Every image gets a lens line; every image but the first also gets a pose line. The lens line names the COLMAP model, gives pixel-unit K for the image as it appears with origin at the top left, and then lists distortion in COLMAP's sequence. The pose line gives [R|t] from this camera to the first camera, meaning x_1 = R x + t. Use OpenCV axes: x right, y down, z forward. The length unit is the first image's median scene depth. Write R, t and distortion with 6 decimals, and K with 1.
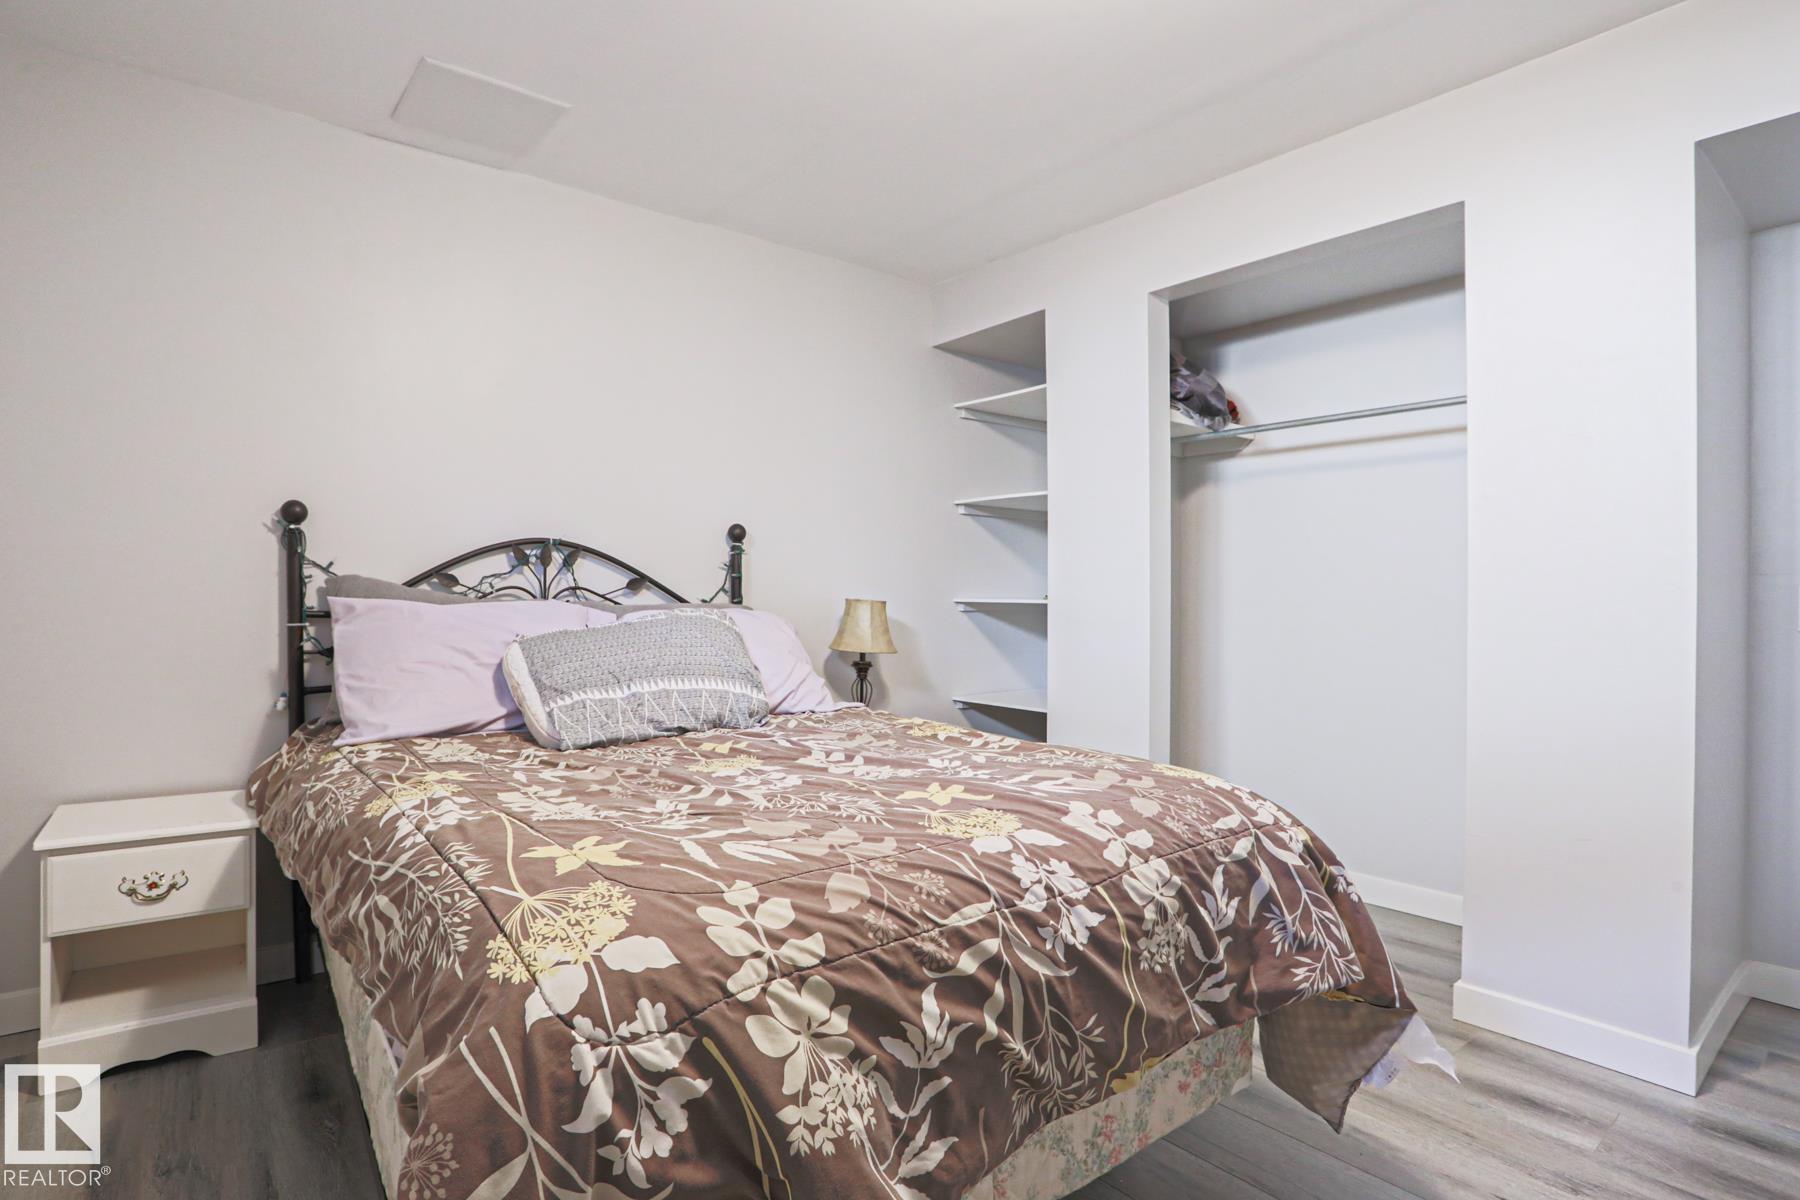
lens RADIAL K [[901.9, 0, 900.0], [0, 901.9, 600.0], [0, 0, 1]] dist [-0.070290, 0.031163]
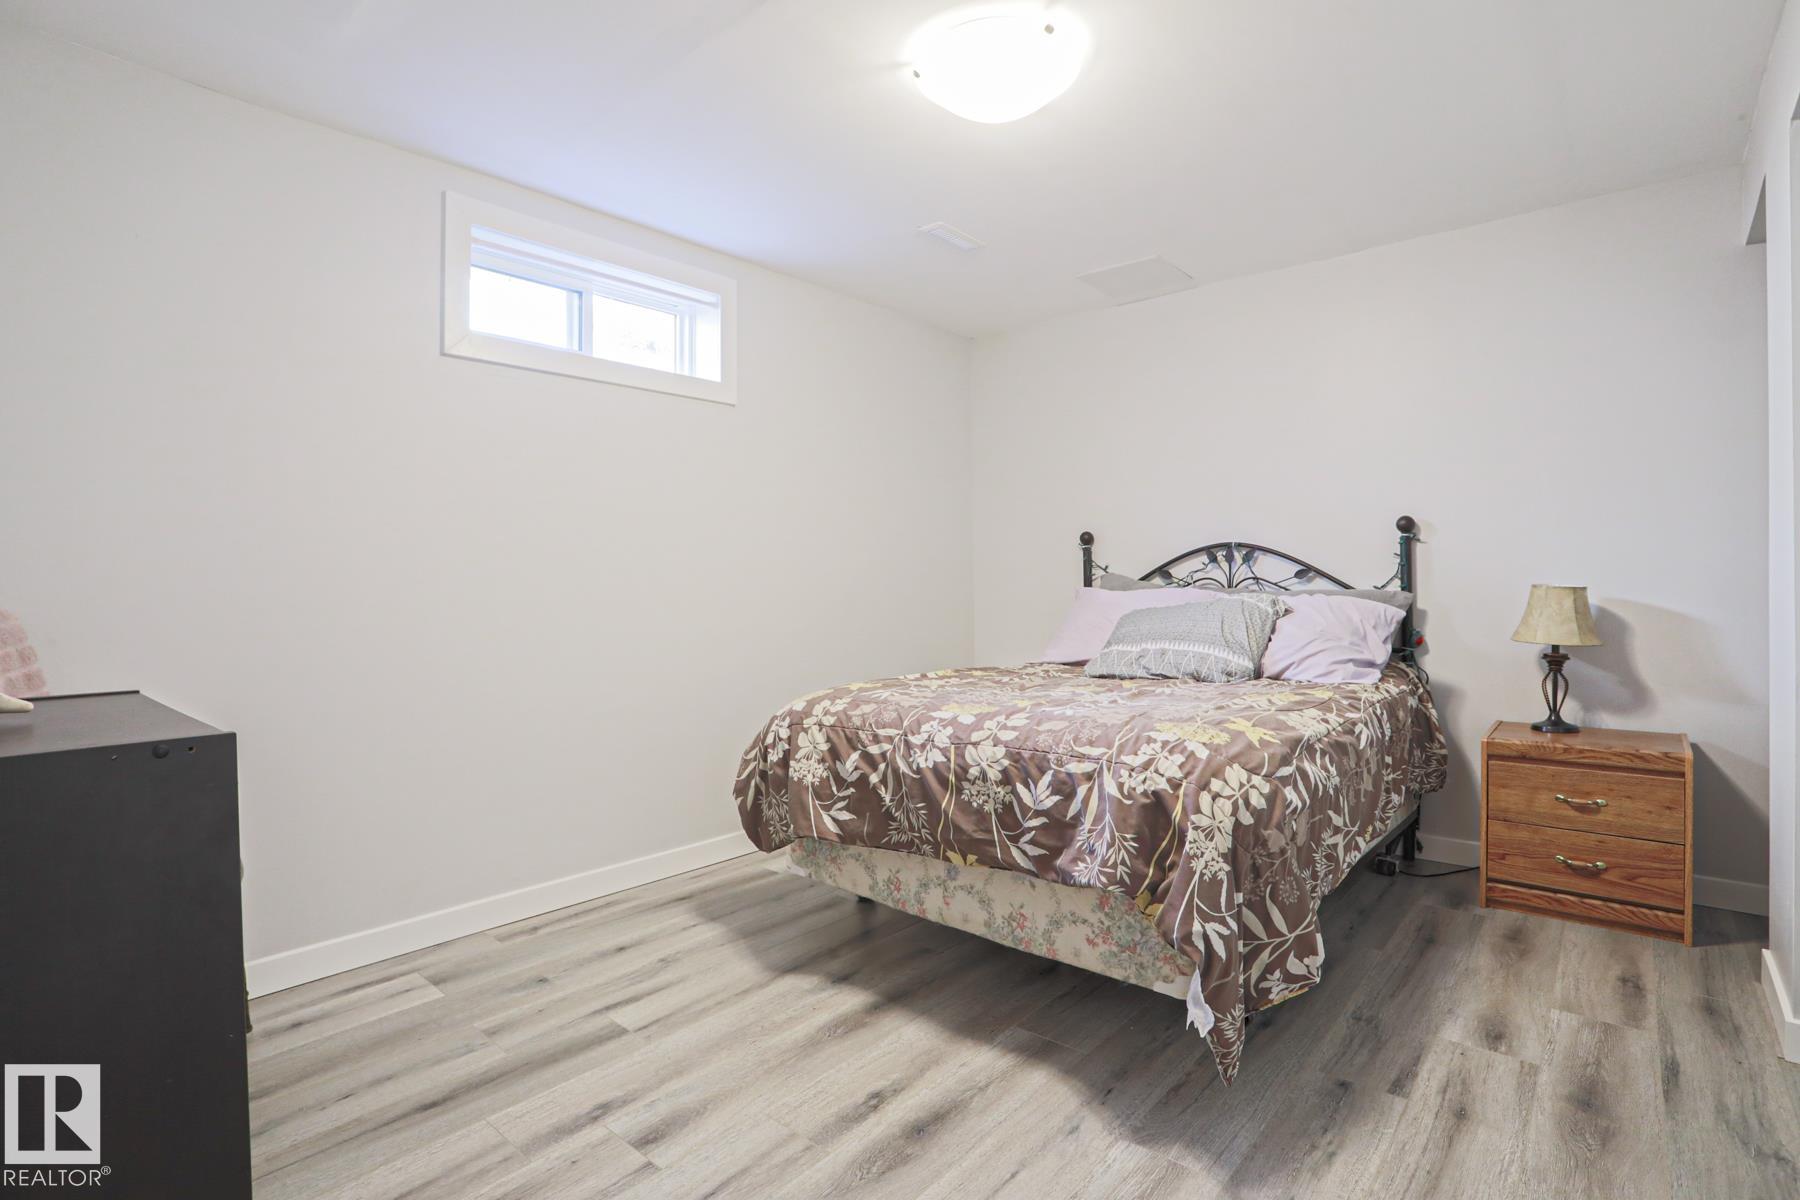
lens RADIAL K [[901.9, 0, 900.0], [0, 901.9, 600.0], [0, 0, 1]] dist [-0.070290, 0.031163]
pose [[0.179716, 0.010057, -0.983667, 1.772720], [0.005018, 0.999925, 0.011140, 0.003282], [0.983706, -0.006938, 0.179652, 0.501320]]
